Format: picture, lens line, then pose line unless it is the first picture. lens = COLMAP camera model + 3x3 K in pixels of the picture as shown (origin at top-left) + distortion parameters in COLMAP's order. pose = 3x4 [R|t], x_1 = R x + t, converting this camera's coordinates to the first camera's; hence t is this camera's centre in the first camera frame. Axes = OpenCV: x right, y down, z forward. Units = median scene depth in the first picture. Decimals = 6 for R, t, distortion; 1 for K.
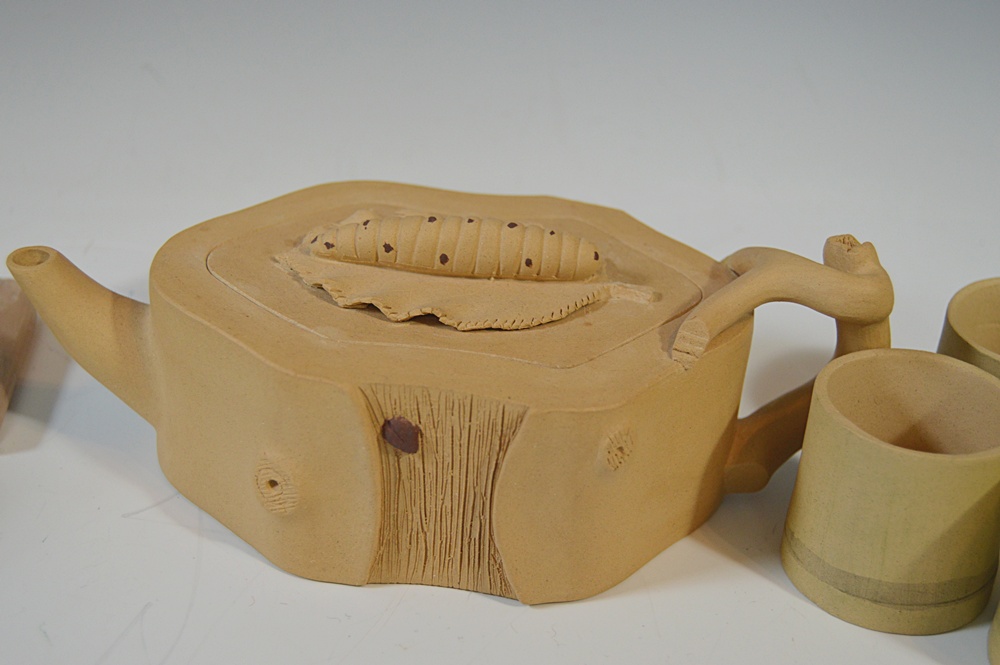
lens RADIAL K [[1627.3, 0, 500.0], [0, 1627.3, 332.5], [0, 0, 1]] dist [-0.034119, -0.026574]
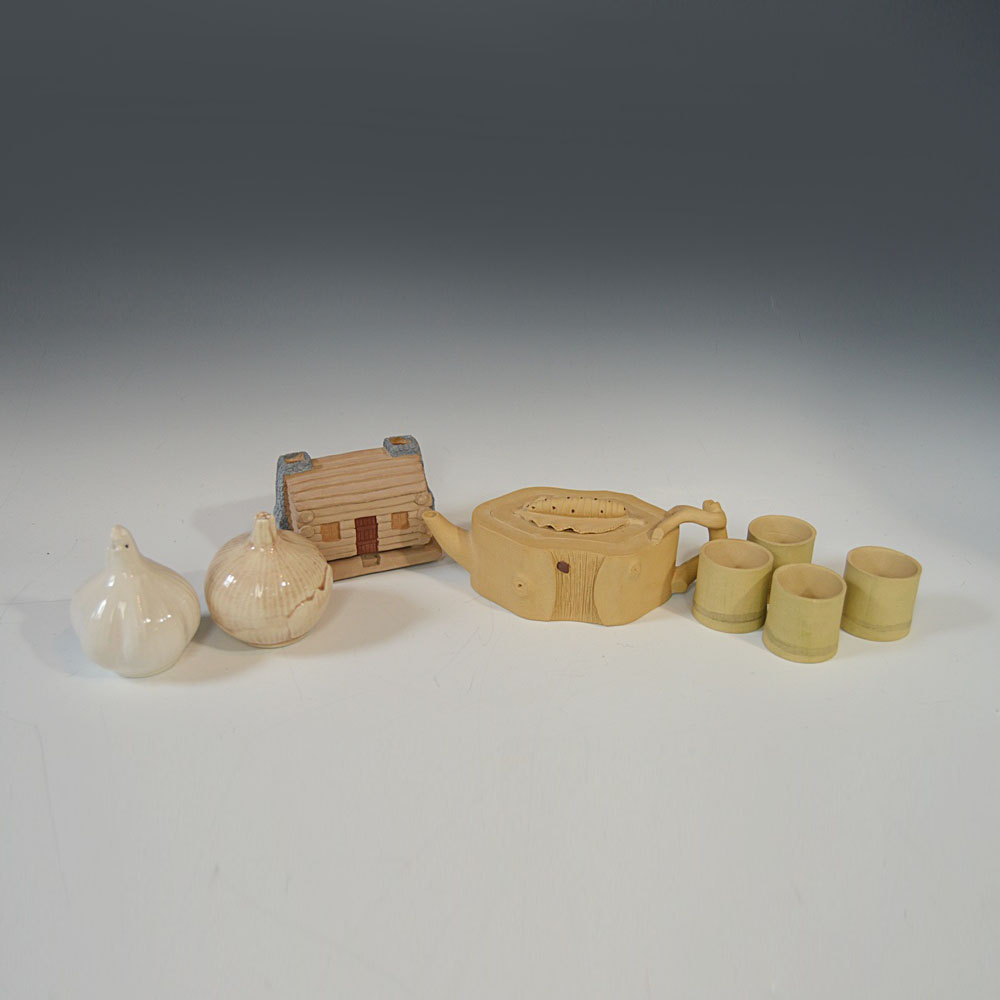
lens RADIAL K [[1159.7, 0, 500.0], [0, 1159.7, 500.0], [0, 0, 1]] dist [-0.020735, -0.020666]
pose [[0.999211, -0.025816, -0.030174, -0.105606], [0.022761, 0.994973, -0.097522, 0.140652], [0.032540, 0.096758, 0.994776, -1.129056]]
